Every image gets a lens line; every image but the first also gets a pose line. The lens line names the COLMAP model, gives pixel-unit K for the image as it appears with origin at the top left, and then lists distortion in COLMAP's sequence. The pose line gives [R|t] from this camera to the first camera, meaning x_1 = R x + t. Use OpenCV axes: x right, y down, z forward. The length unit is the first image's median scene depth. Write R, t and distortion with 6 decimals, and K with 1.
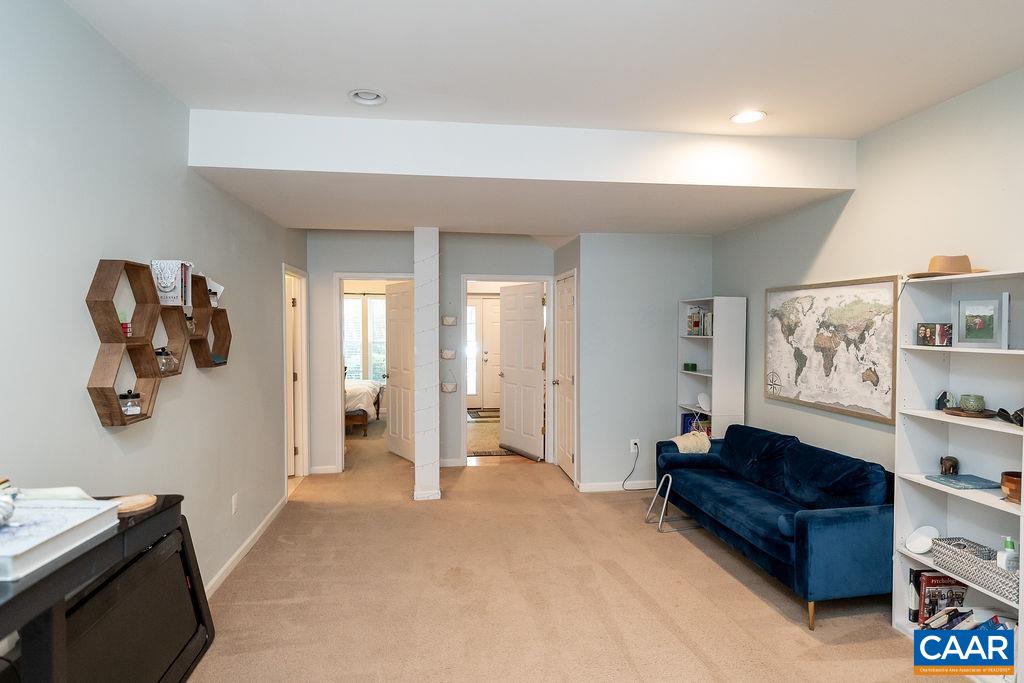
lens RADIAL K [[558.0, 0, 507.7], [0, 558.0, 336.5], [0, 0, 1]] dist [0.002565, -0.000061]
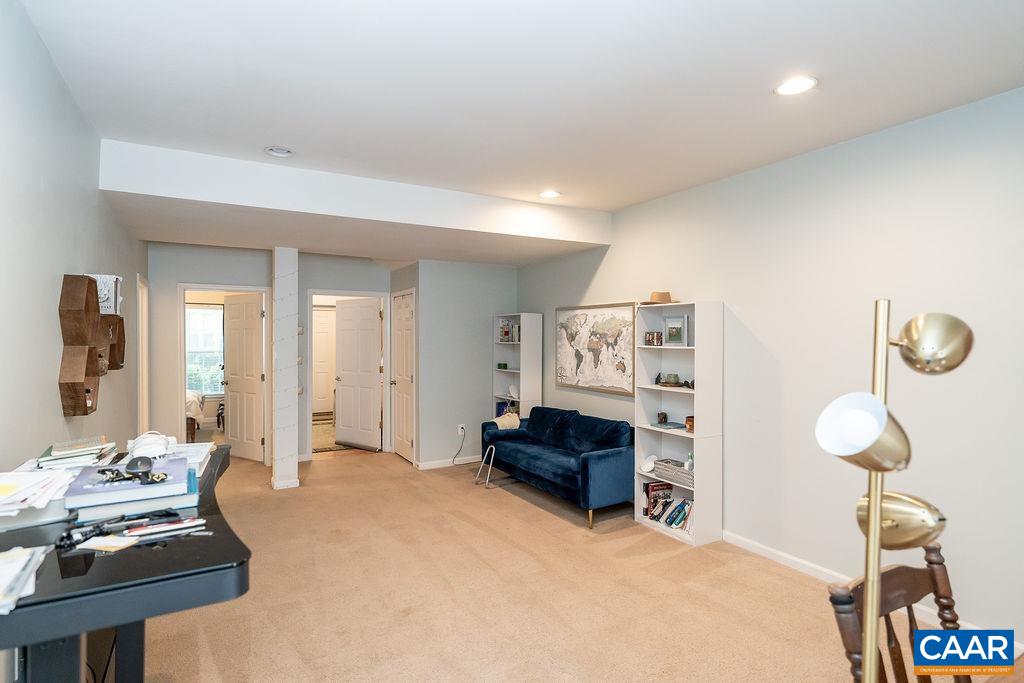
lens RADIAL K [[528.9, 0, 512.5], [0, 528.9, 333.8], [0, 0, 1]] dist [0.003130, -0.000322]
pose [[0.928420, 0.002354, 0.371525, -0.156015], [0.007067, 0.999687, -0.023995, 0.012080], [-0.371465, 0.024903, 0.928113, -0.225143]]
